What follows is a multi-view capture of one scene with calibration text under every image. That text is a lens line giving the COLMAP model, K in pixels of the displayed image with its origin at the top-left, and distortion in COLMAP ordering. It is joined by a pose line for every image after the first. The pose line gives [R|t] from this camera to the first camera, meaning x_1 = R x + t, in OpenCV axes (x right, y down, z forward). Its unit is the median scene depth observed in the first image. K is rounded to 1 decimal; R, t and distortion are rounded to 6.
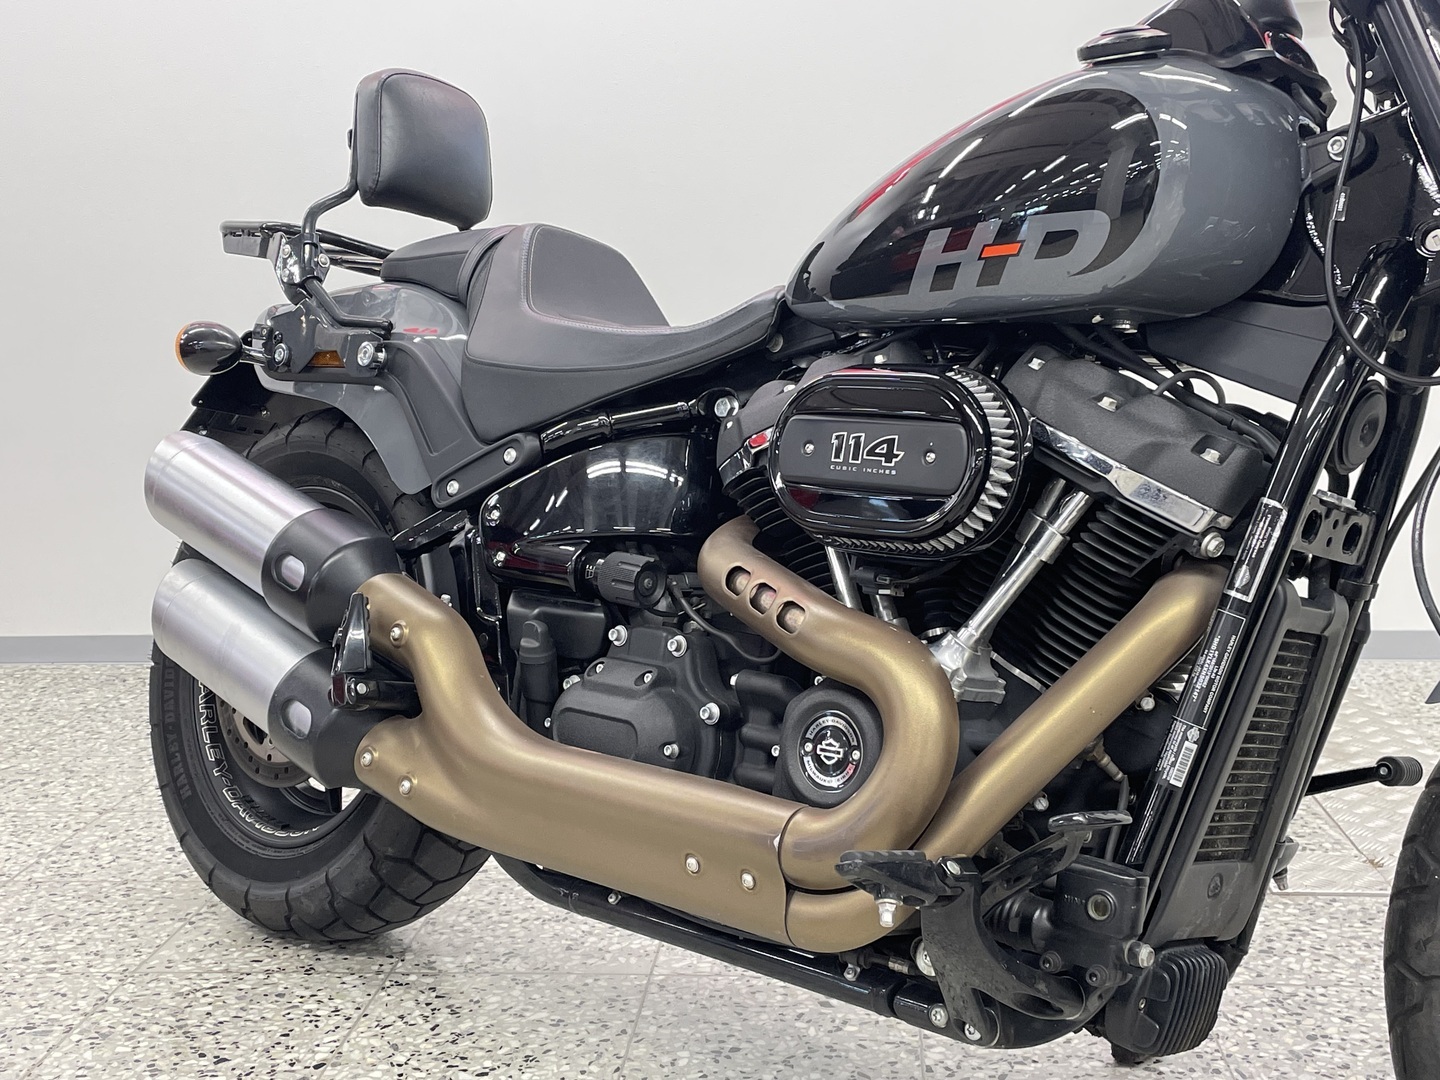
lens RADIAL K [[1726.8, 0, 722.1], [0, 1726.8, 533.2], [0, 0, 1]] dist [0.103477, -0.149738]
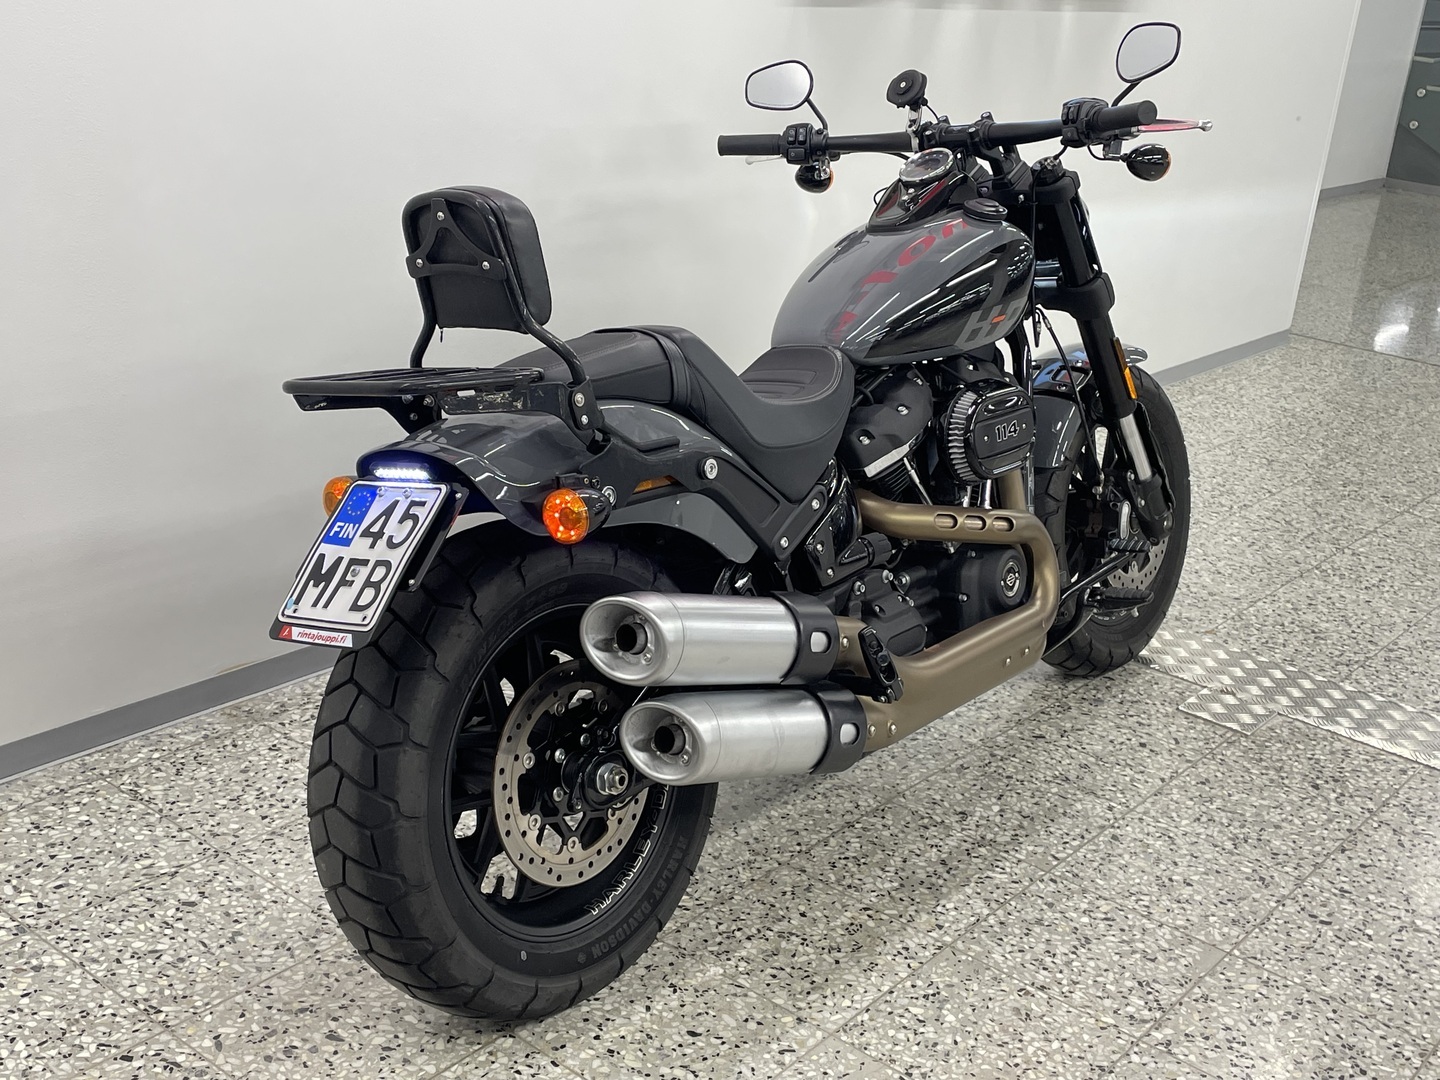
lens RADIAL K [[1726.8, 0, 722.1], [0, 1726.8, 533.2], [0, 0, 1]] dist [0.103477, -0.149738]
pose [[-0.062186, -0.326208, 0.943250, -1.689308], [0.053935, 0.942600, 0.329539, -0.570222], [-0.996606, 0.071367, -0.041022, 1.319289]]
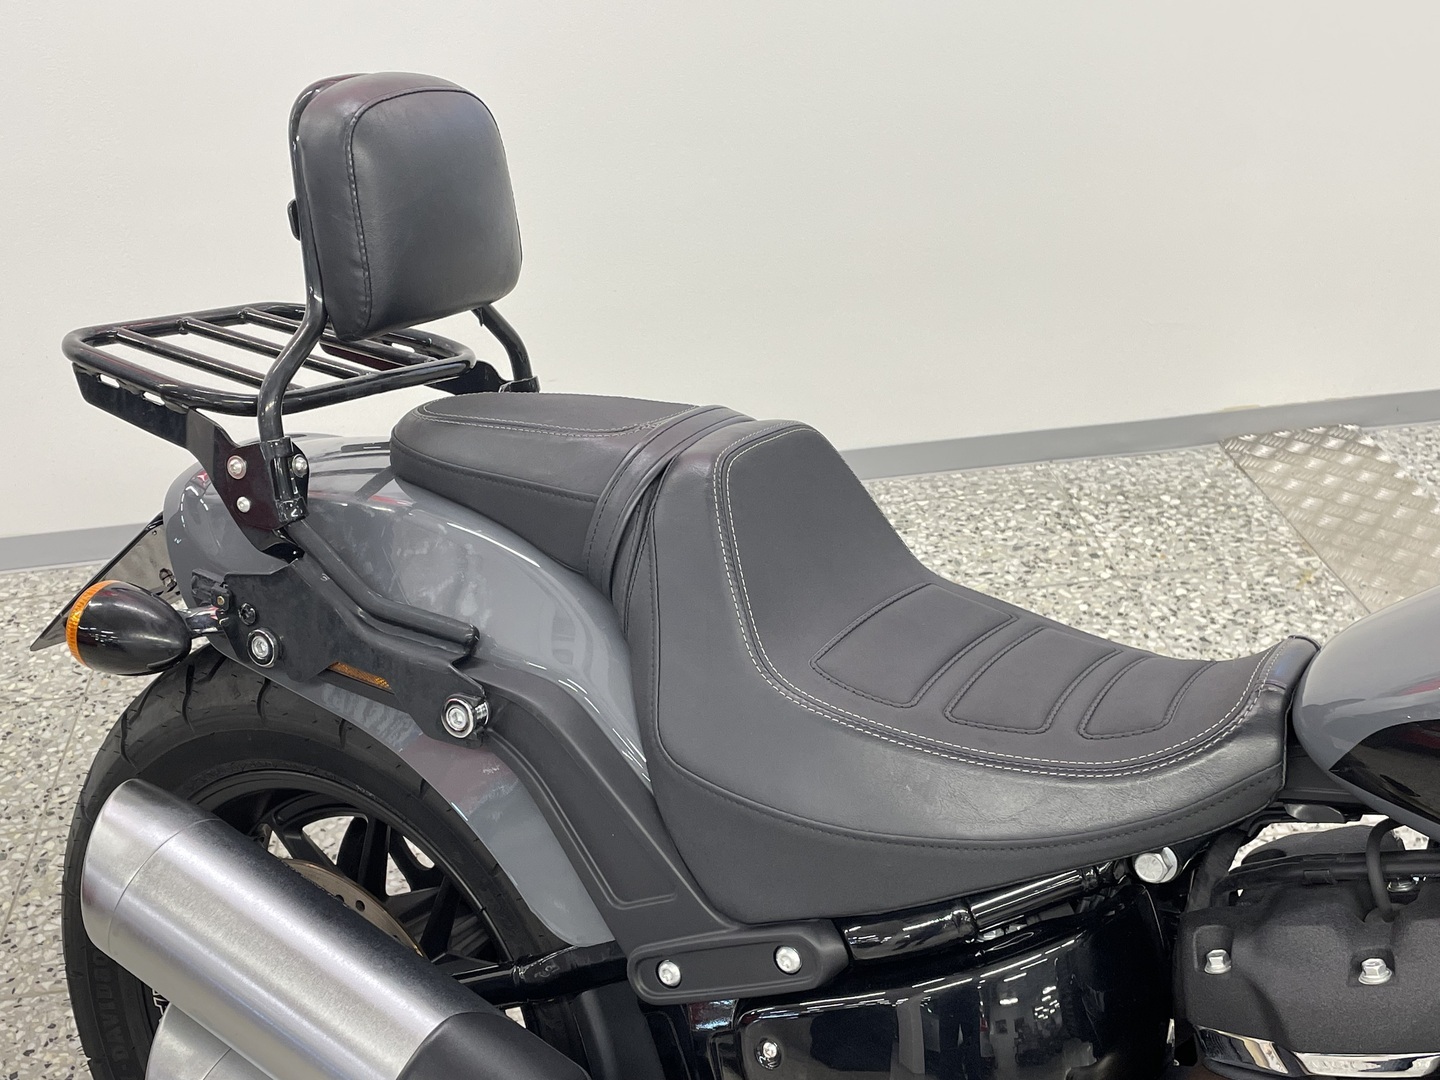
lens RADIAL K [[1748.4, 0, 731.5], [0, 1748.4, 530.6], [0, 0, 1]] dist [0.092679, -0.081272]
pose [[0.975727, -0.122802, 0.181317, -0.271361], [0.055000, 0.938856, 0.339889, -0.454468], [-0.211969, -0.321667, 0.922821, 0.571598]]
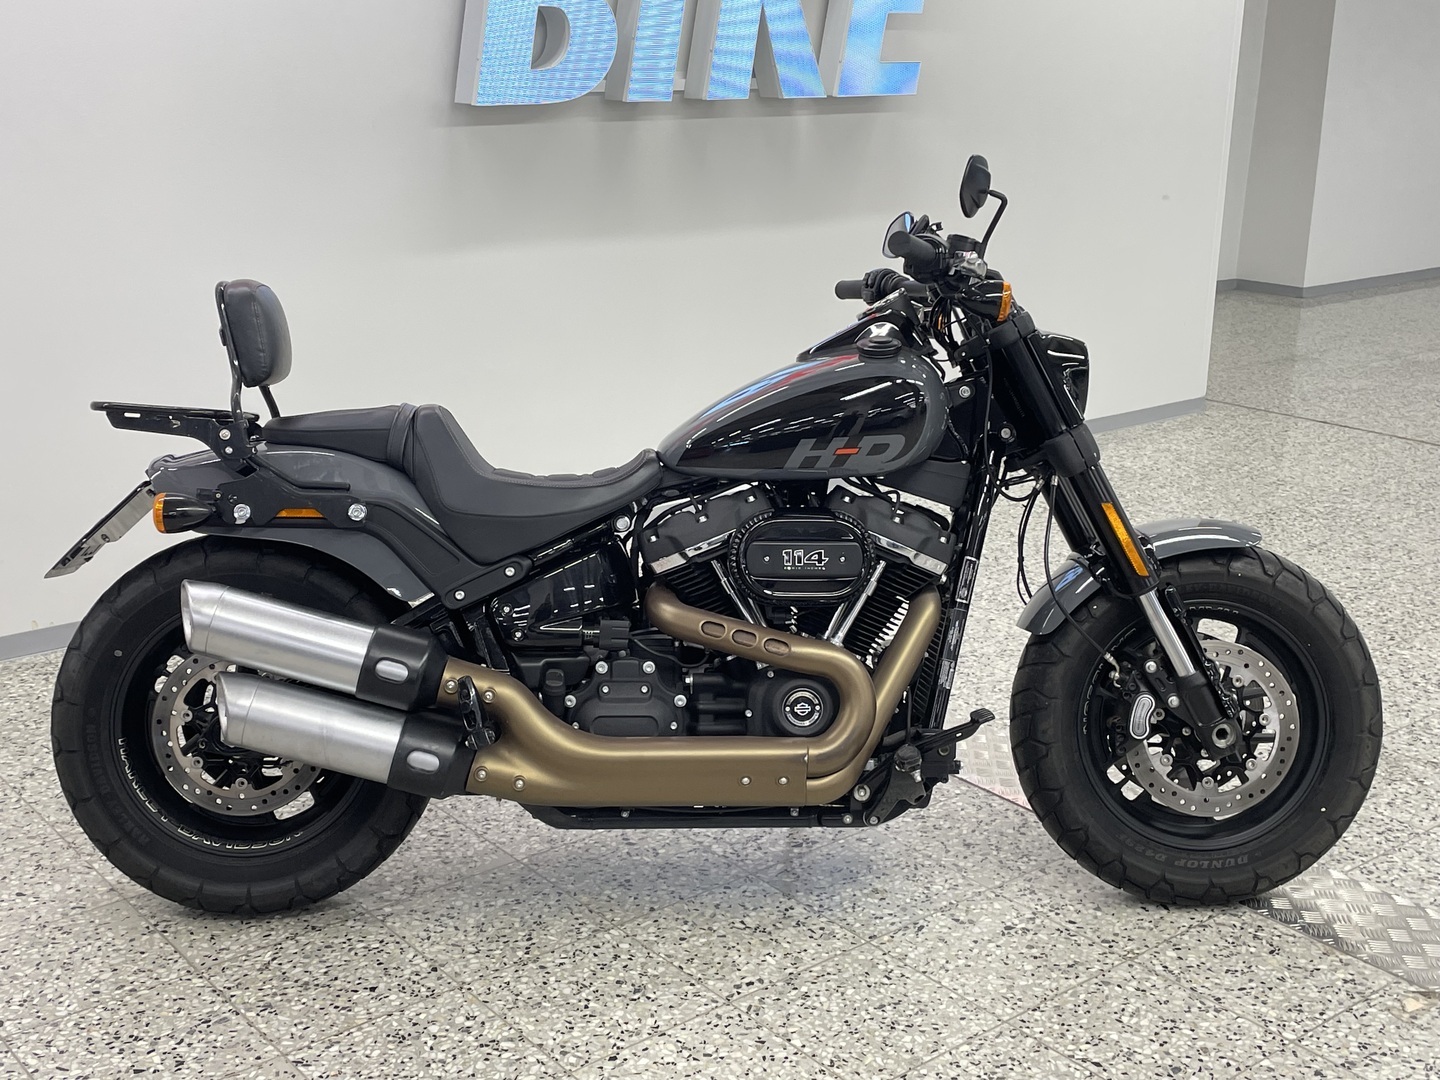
lens RADIAL K [[1726.8, 0, 722.1], [0, 1726.8, 533.2], [0, 0, 1]] dist [0.103477, -0.149738]
pose [[0.714838, -0.167060, 0.679042, -1.240867], [0.075843, 0.983838, 0.162206, -0.378675], [-0.695165, -0.064450, 0.715955, -0.332964]]
